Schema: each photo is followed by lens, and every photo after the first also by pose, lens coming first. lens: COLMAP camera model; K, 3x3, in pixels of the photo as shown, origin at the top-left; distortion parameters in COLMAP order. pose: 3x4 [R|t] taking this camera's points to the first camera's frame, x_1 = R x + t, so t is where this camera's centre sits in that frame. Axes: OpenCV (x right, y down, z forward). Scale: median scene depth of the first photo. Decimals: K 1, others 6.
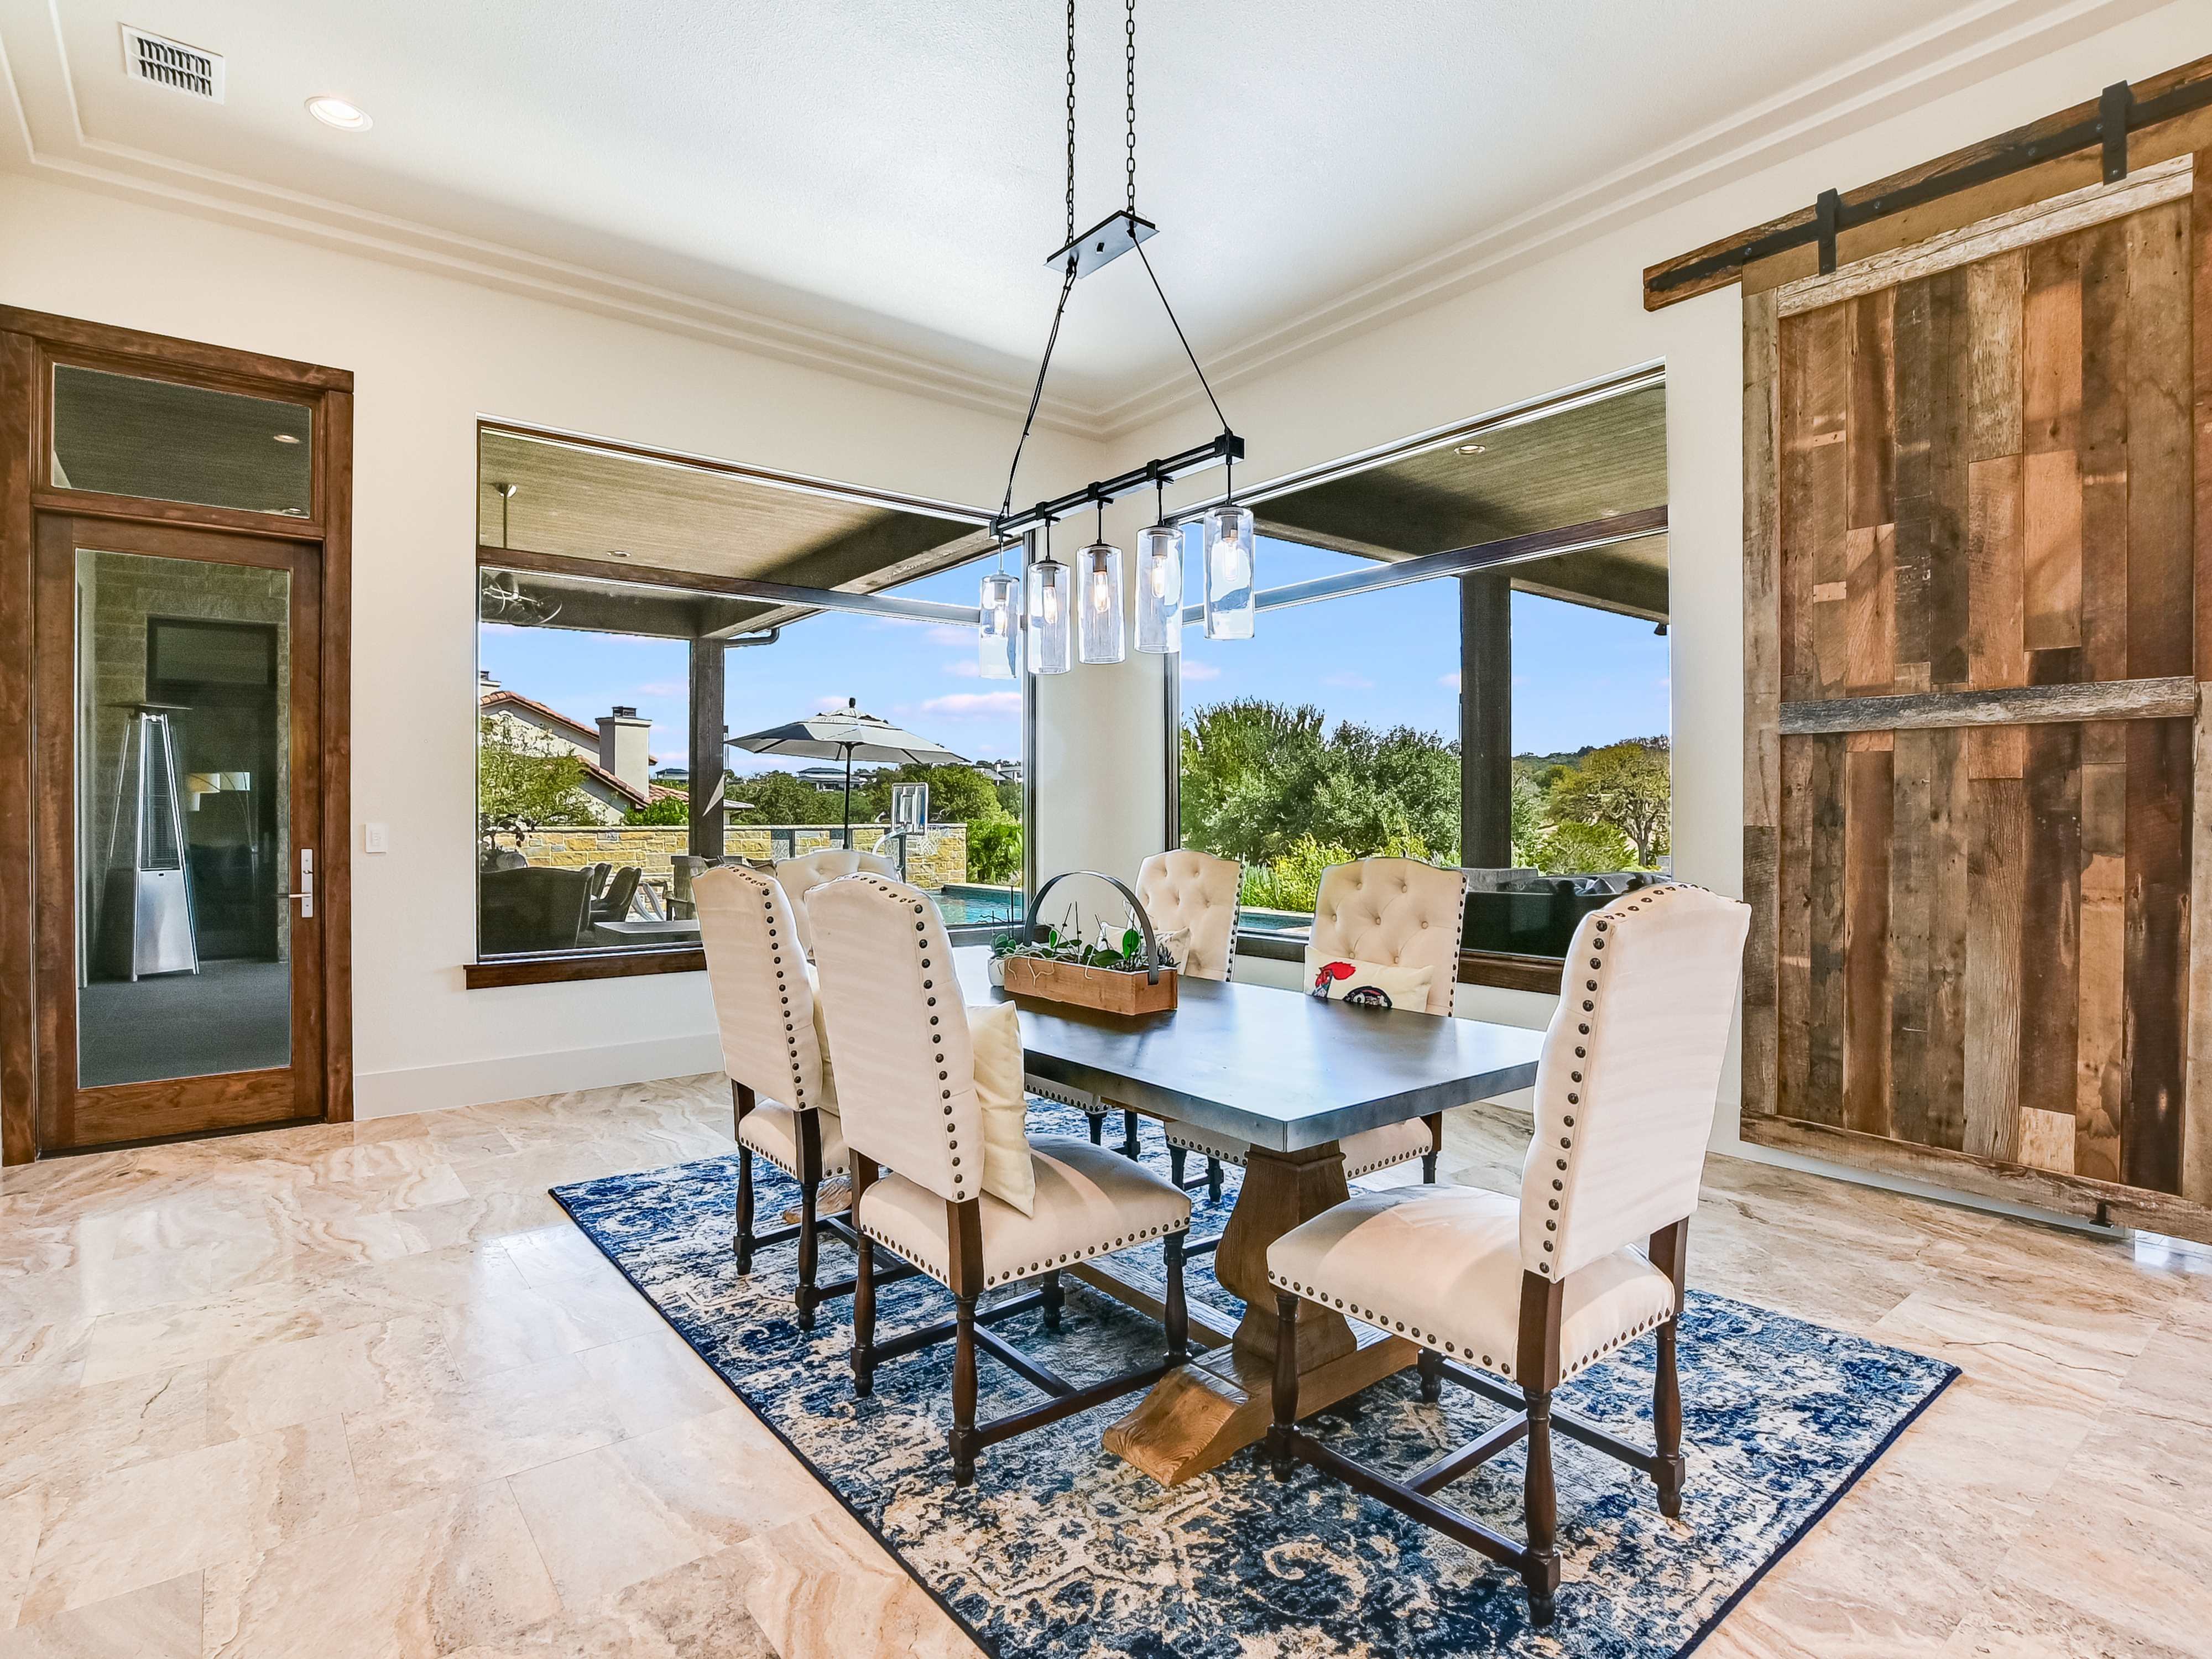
lens RADIAL K [[1131.5, 0, 1111.4], [0, 1131.5, 827.8], [0, 0, 1]] dist [-0.036508, 0.005039]
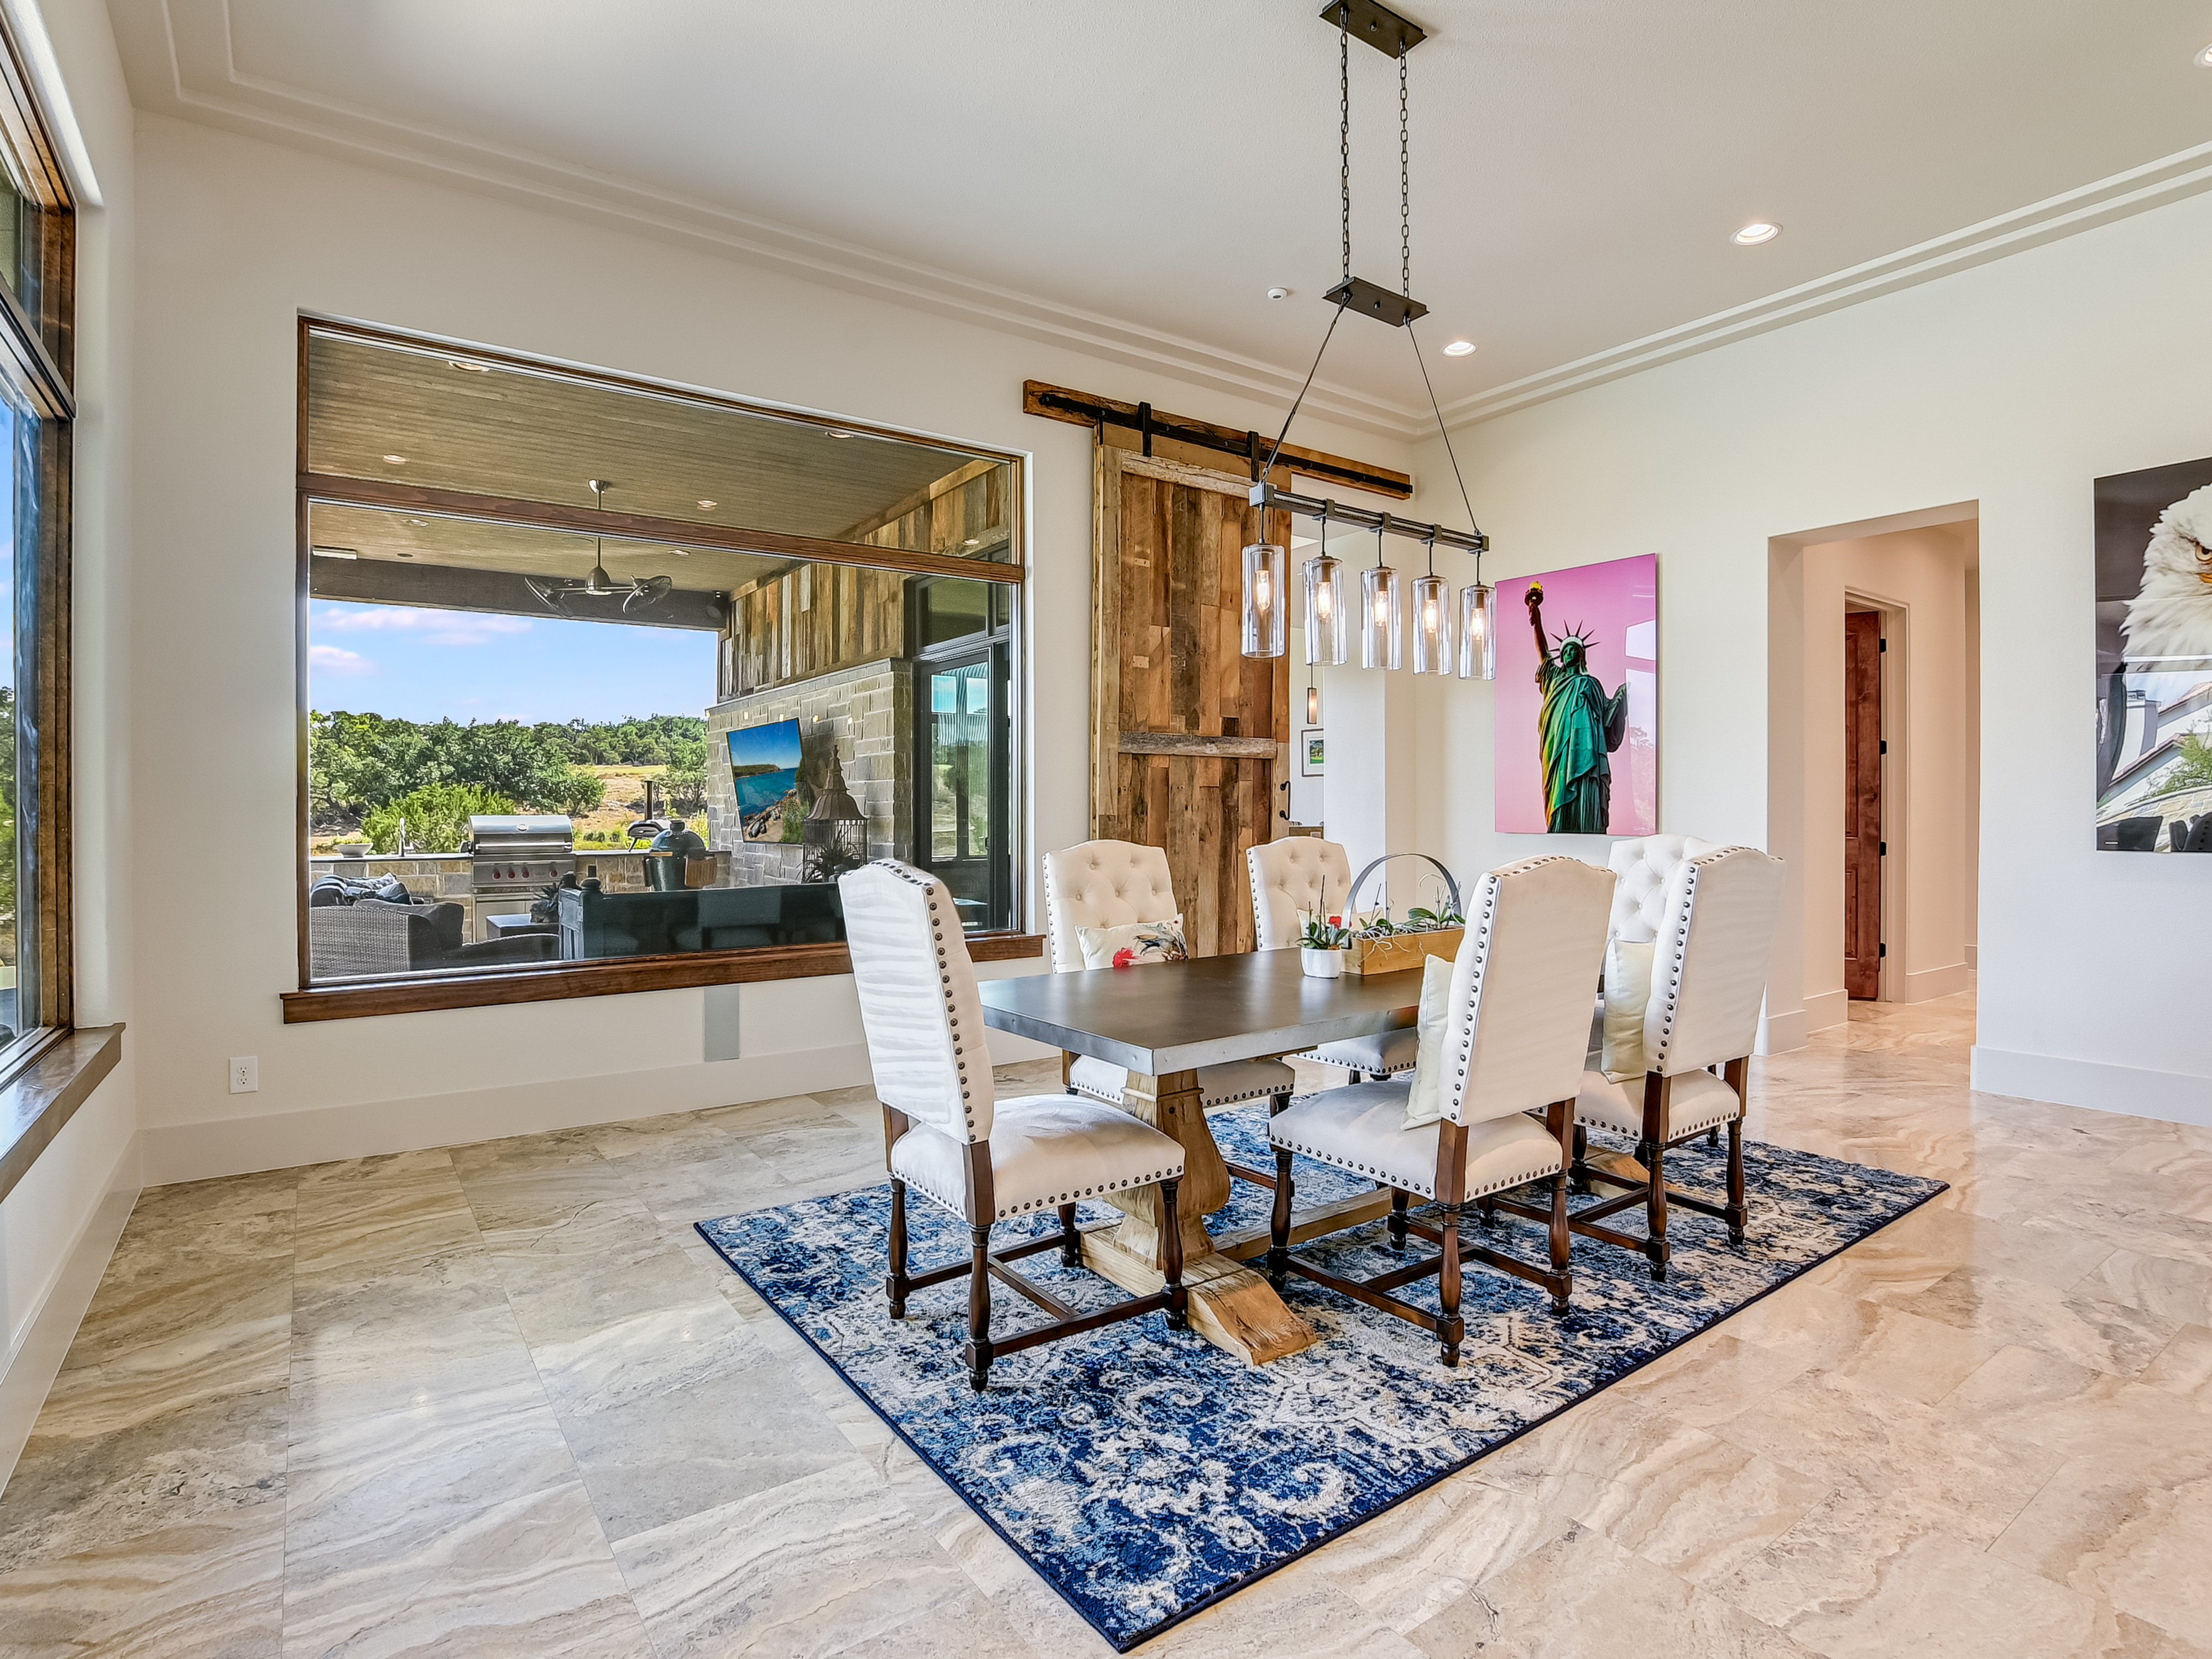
lens RADIAL K [[1131.5, 0, 1107.1], [0, 1131.5, 817.6], [0, 0, 1]] dist [-0.036508, 0.005039]
pose [[0.060271, -0.005823, 0.998165, -0.992868], [0.012408, 0.999910, 0.005084, -0.005655], [-0.998105, 0.012079, 0.060338, 1.031643]]
